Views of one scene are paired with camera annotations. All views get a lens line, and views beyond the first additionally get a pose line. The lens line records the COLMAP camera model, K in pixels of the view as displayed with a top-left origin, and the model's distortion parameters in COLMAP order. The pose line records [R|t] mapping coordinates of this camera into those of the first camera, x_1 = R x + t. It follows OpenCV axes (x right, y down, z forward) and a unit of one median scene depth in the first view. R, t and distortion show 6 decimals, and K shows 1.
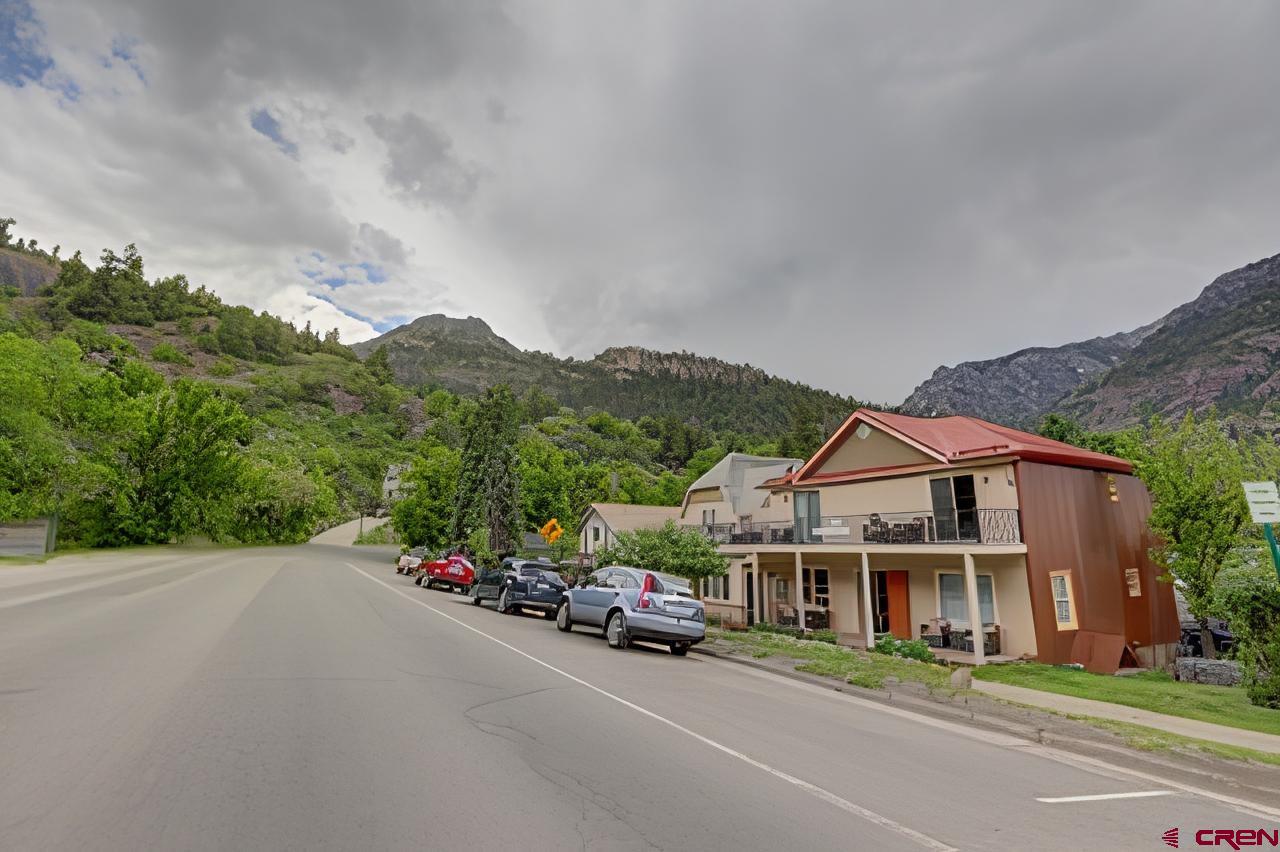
lens RADIAL K [[586.5, 0, 640.0], [0, 586.5, 426.0], [0, 0, 1]] dist [-0.054945, 0.014090]
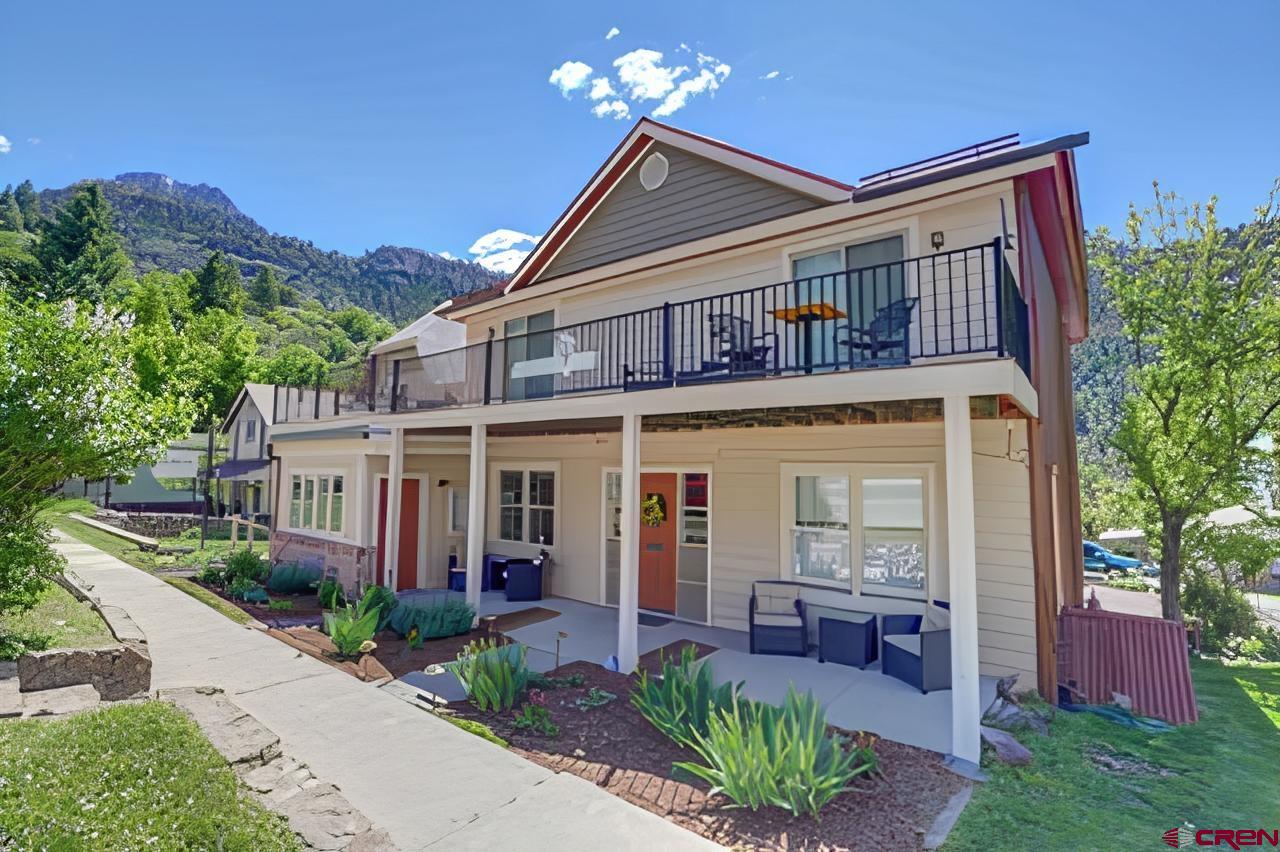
lens RADIAL K [[586.5, 0, 640.0], [0, 586.5, 426.0], [0, 0, 1]] dist [-0.054945, 0.014090]
pose [[0.932307, 0.041455, 0.359285, 0.208940], [-0.087357, 0.989807, 0.112477, 0.147324], [-0.350960, -0.136249, 0.926425, 0.524767]]
